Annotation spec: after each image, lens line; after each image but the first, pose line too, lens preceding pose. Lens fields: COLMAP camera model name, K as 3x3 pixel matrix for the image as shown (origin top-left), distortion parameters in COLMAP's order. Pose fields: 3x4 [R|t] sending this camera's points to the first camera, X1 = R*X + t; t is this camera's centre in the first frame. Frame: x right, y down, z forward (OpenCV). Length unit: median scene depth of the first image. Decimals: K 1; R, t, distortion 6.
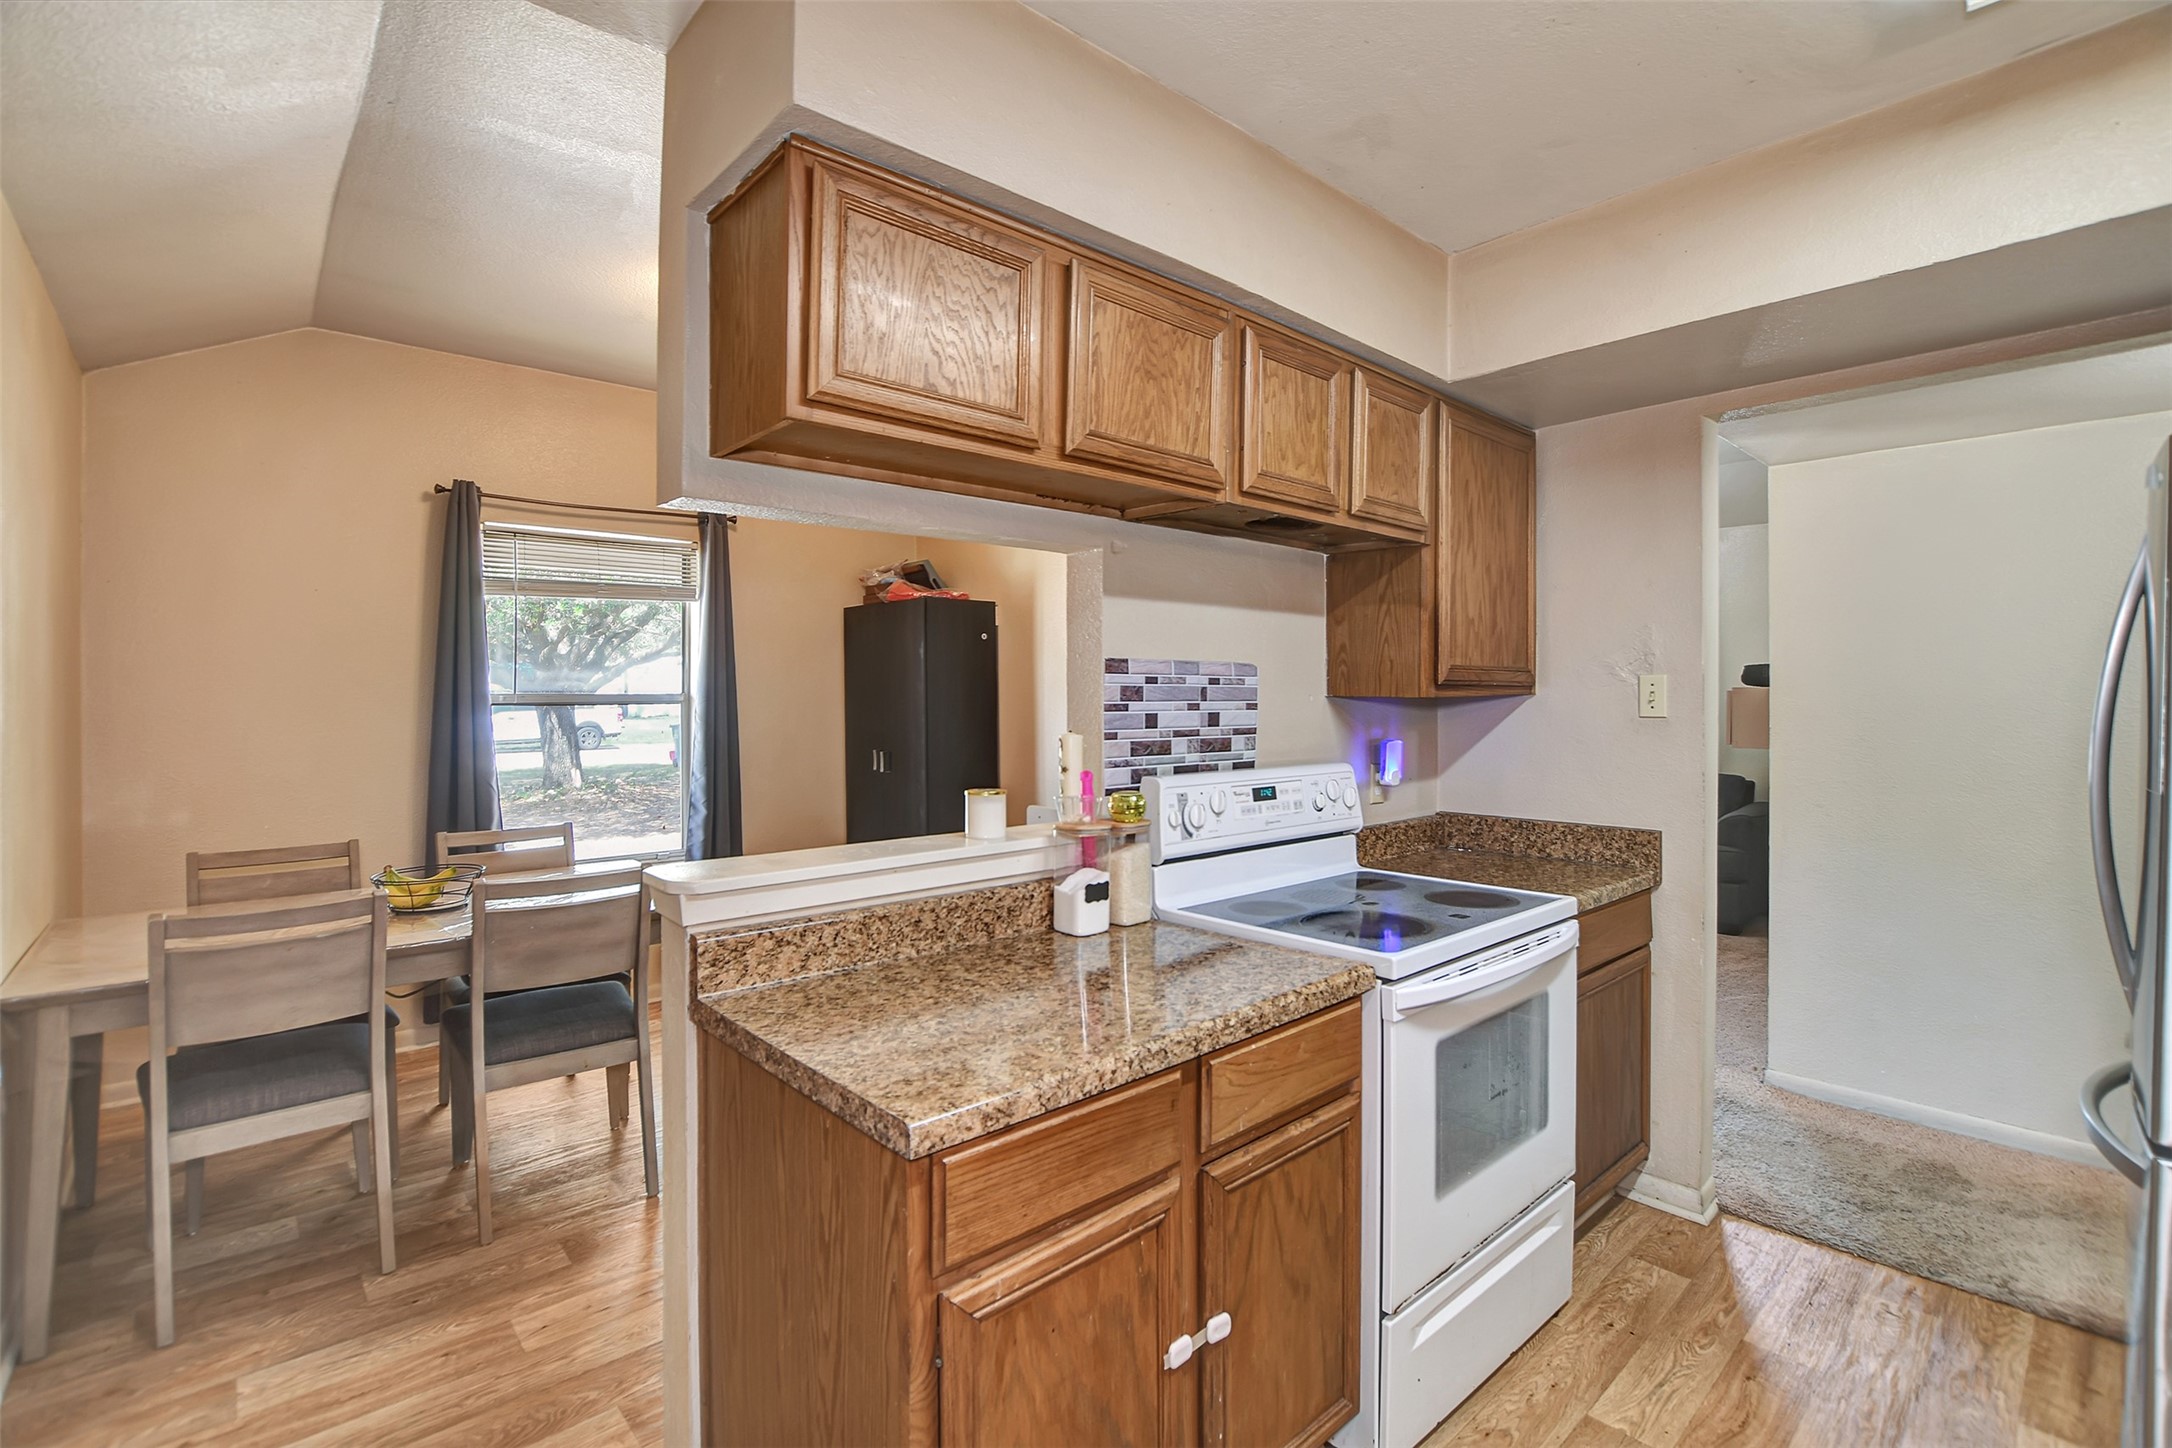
lens RADIAL K [[960.6, 0, 1084.5], [0, 960.6, 737.0], [0, 0, 1]] dist [-0.008560, 0.003346]
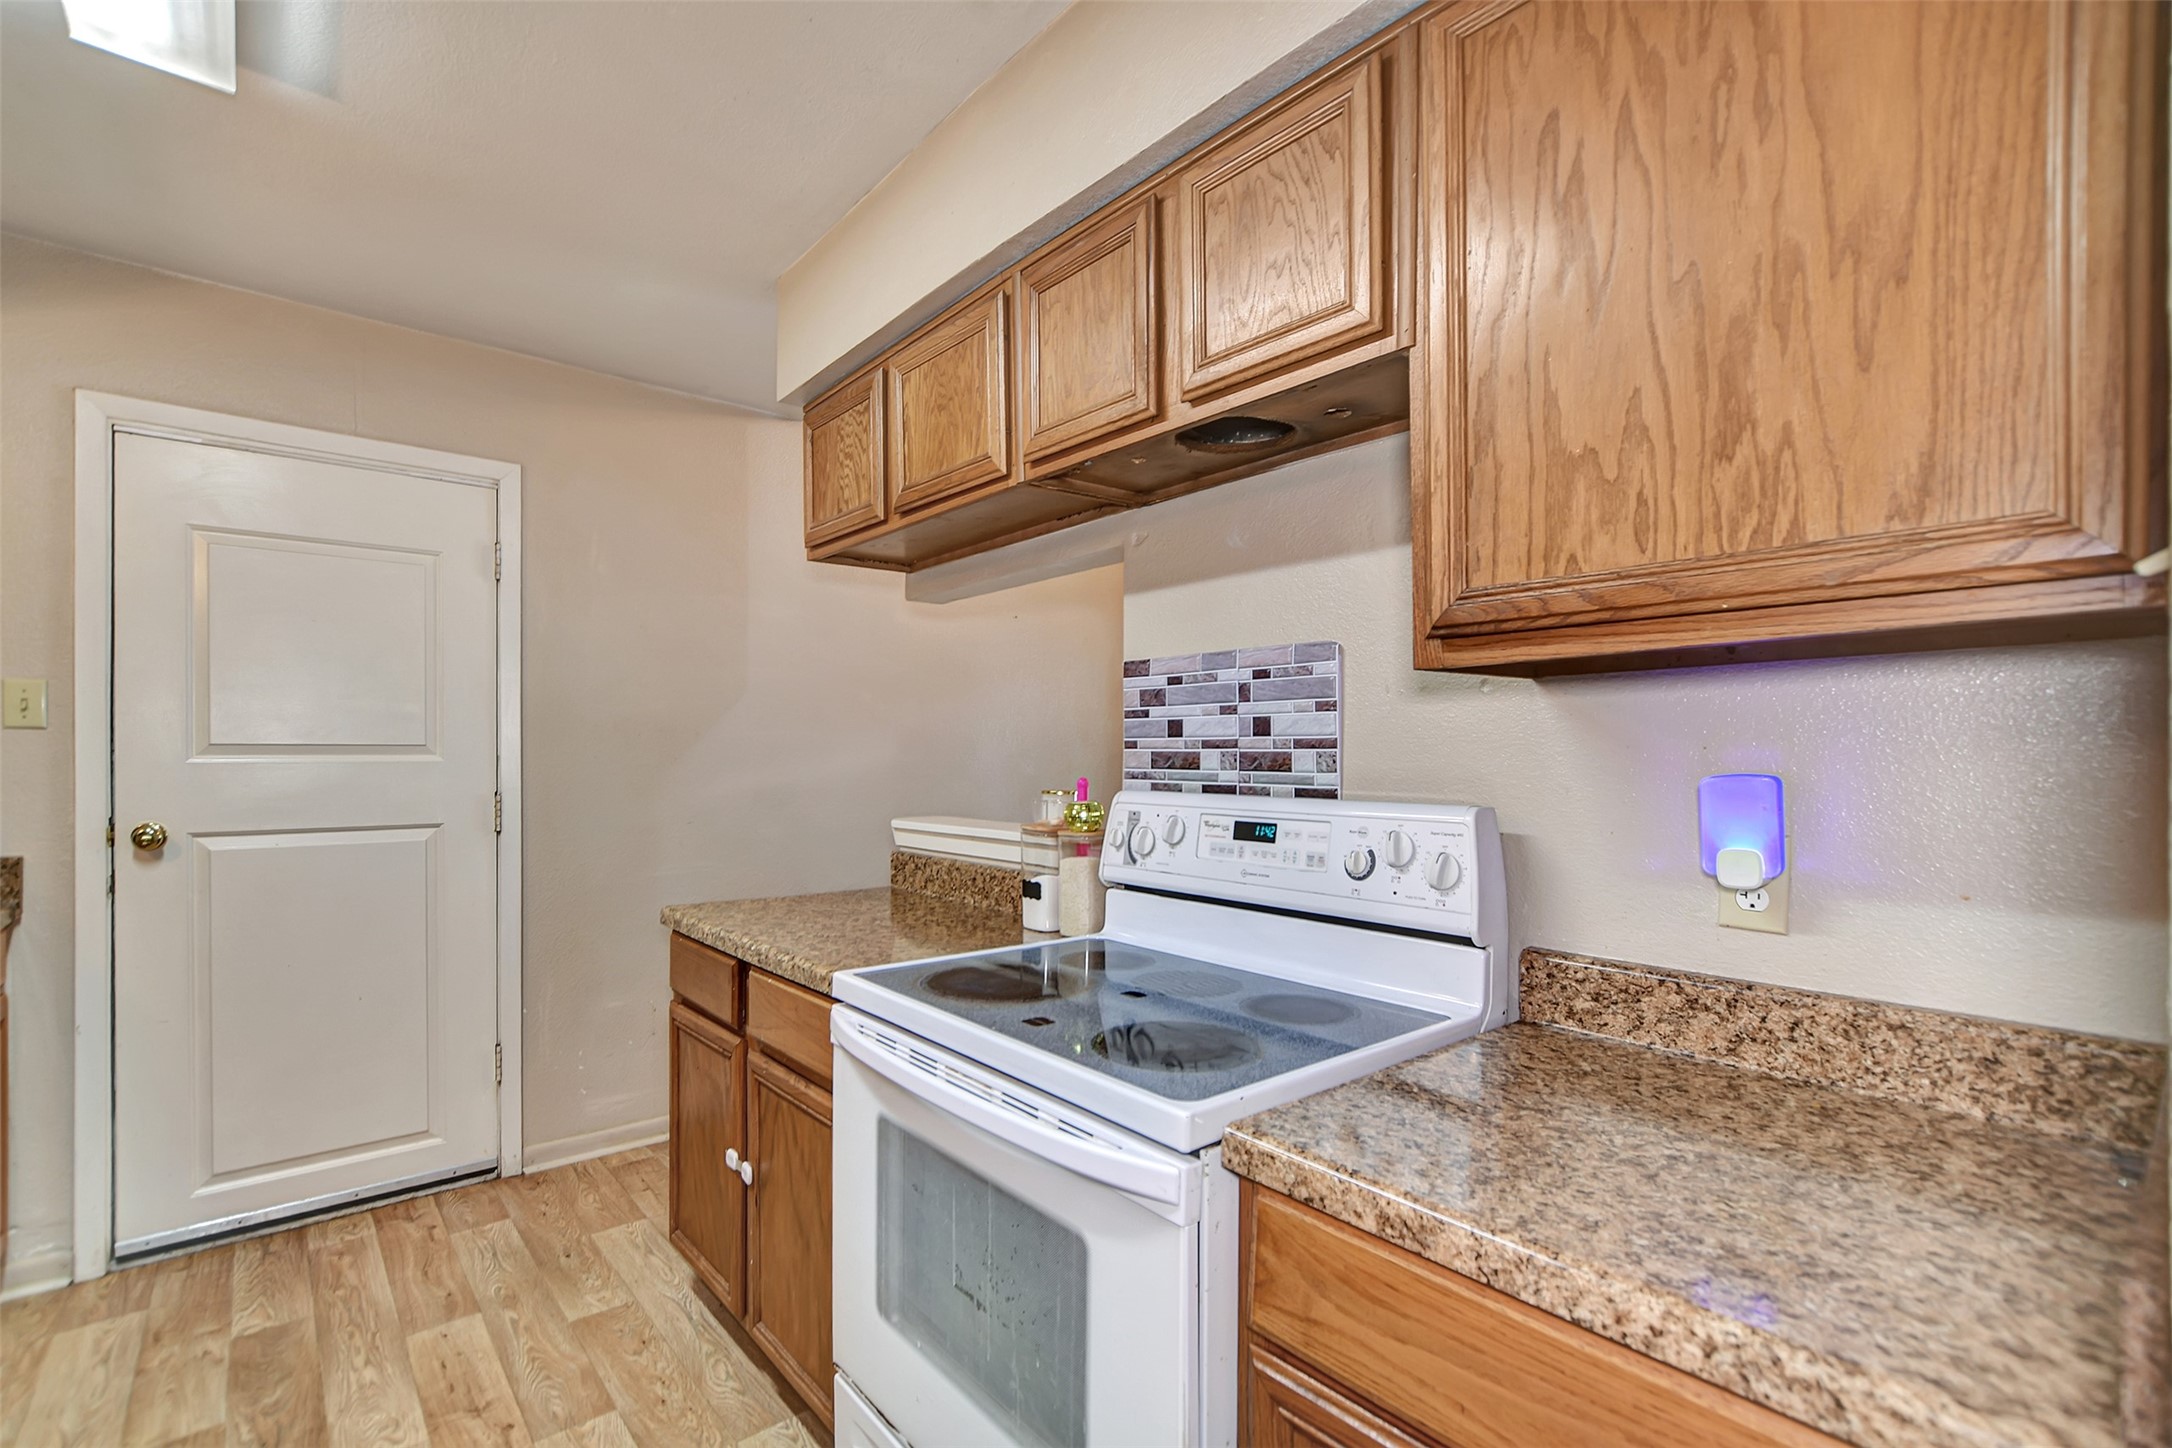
lens RADIAL K [[960.6, 0, 1027.3], [0, 960.6, 771.6], [0, 0, 1]] dist [-0.008560, 0.003346]
pose [[-0.028642, 0.043825, -0.998629, 0.879741], [-0.015668, 0.998896, 0.044287, -0.013451], [0.999467, 0.016915, -0.027923, 0.846384]]
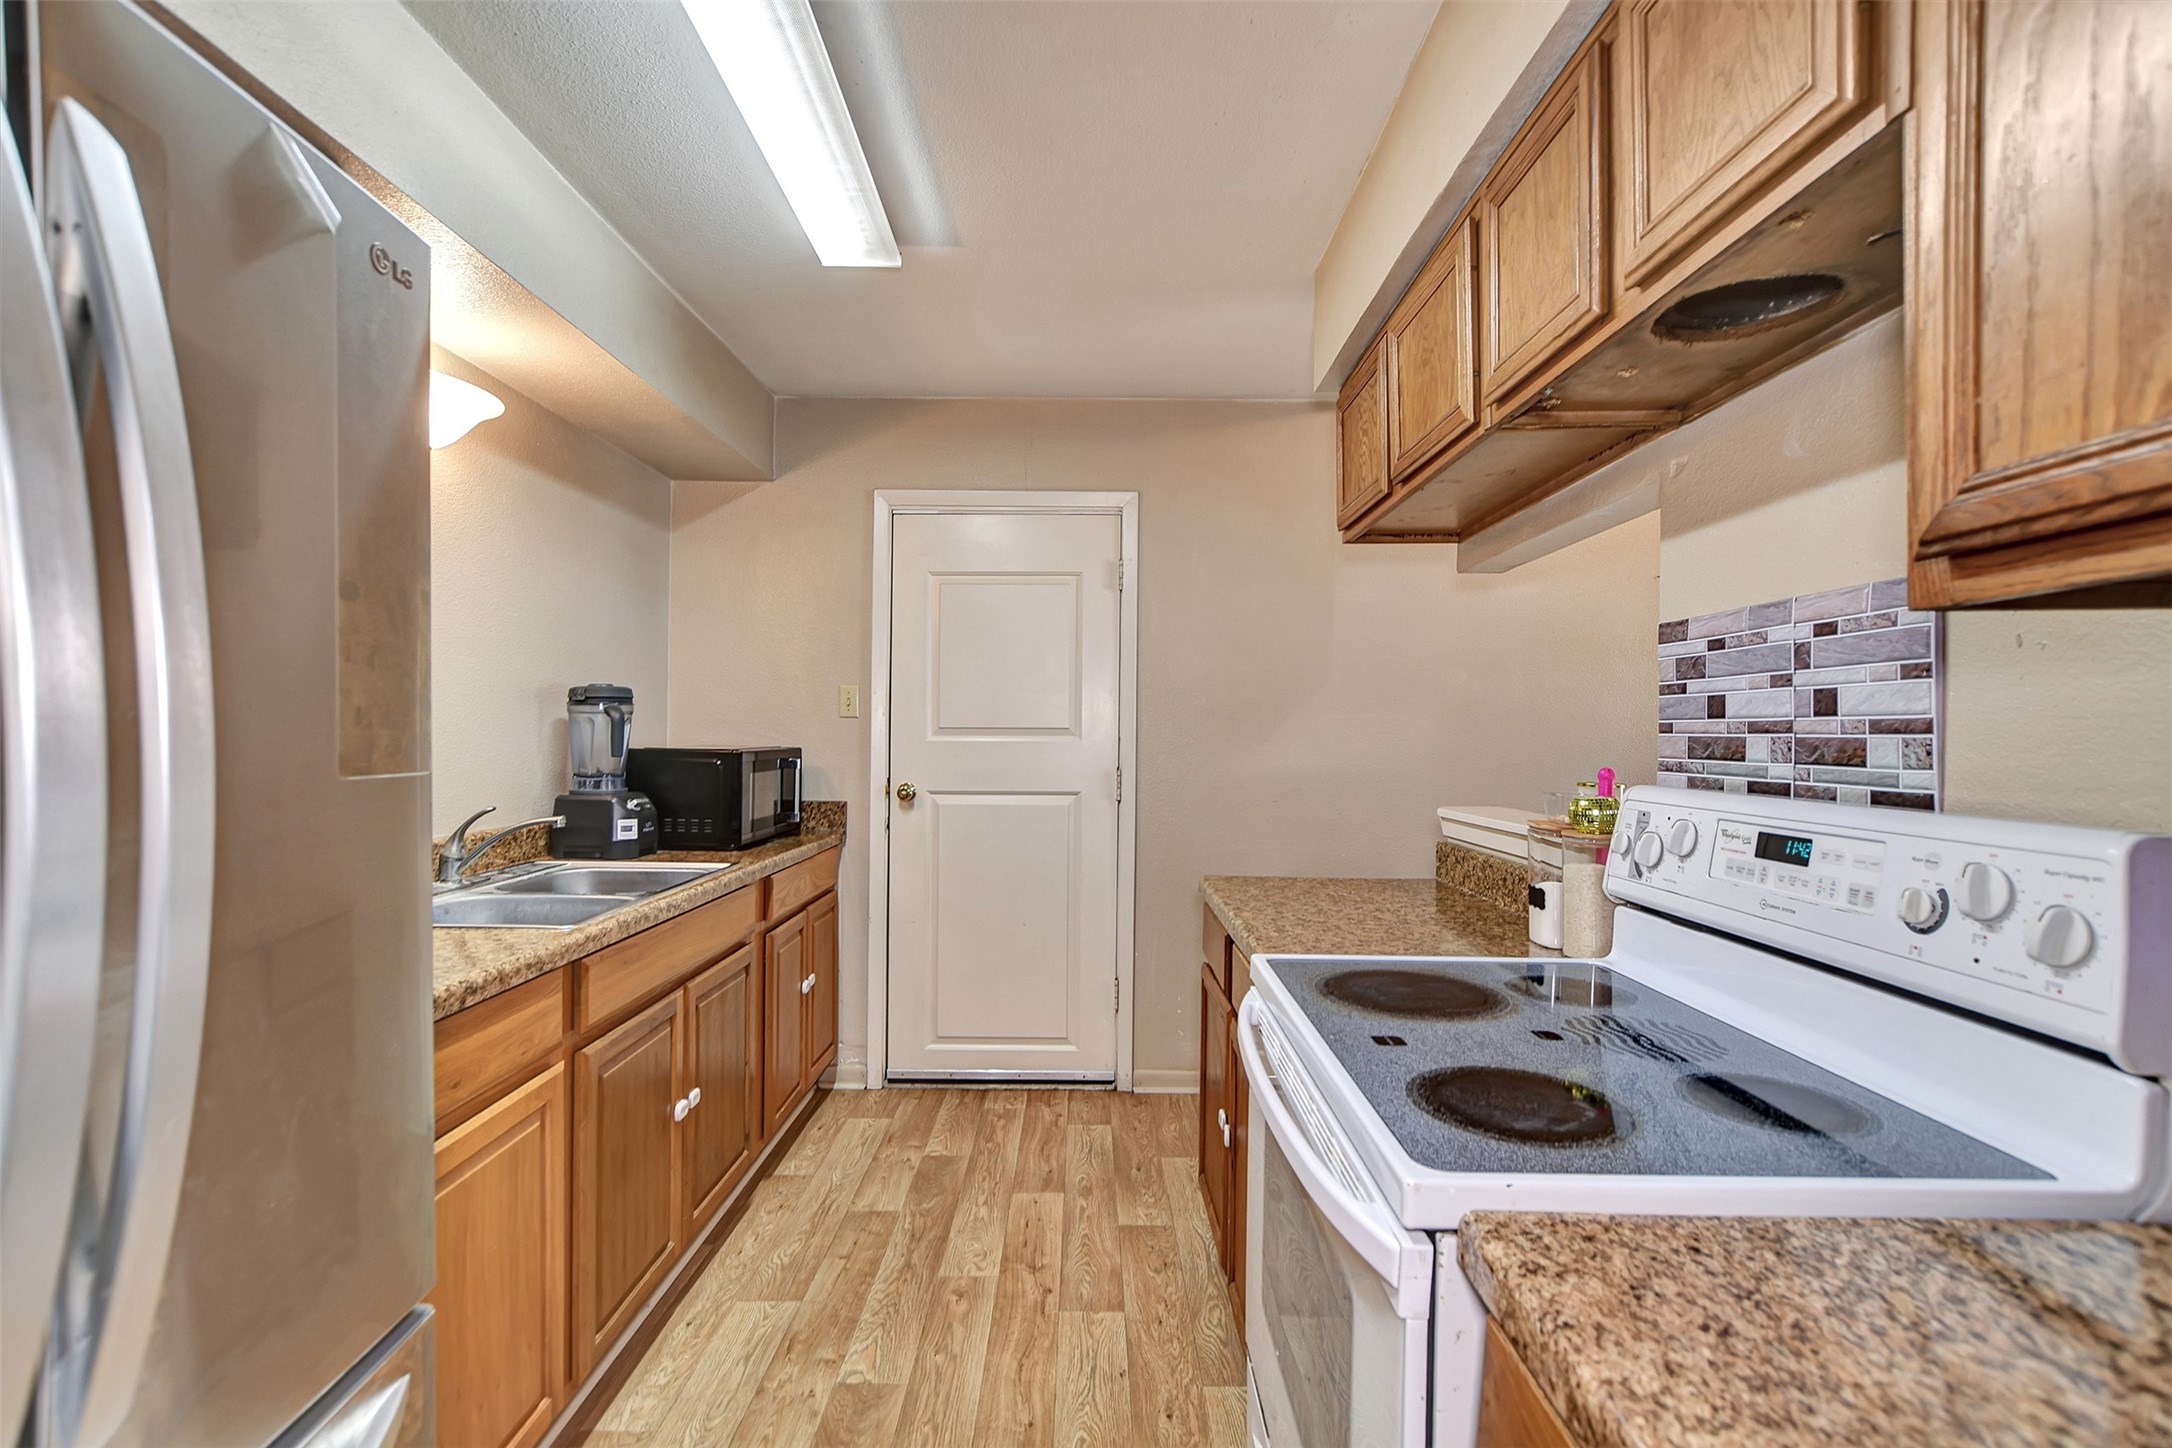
lens RADIAL K [[929.1, 0, 1080.3], [0, 929.1, 744.0], [0, 0, 1]] dist [-0.008694, 0.001162]
pose [[-0.654354, 0.028775, -0.755641, 0.787291], [-0.001835, 0.999212, 0.039639, -0.014834], [0.756186, 0.027325, -0.653786, 1.028384]]
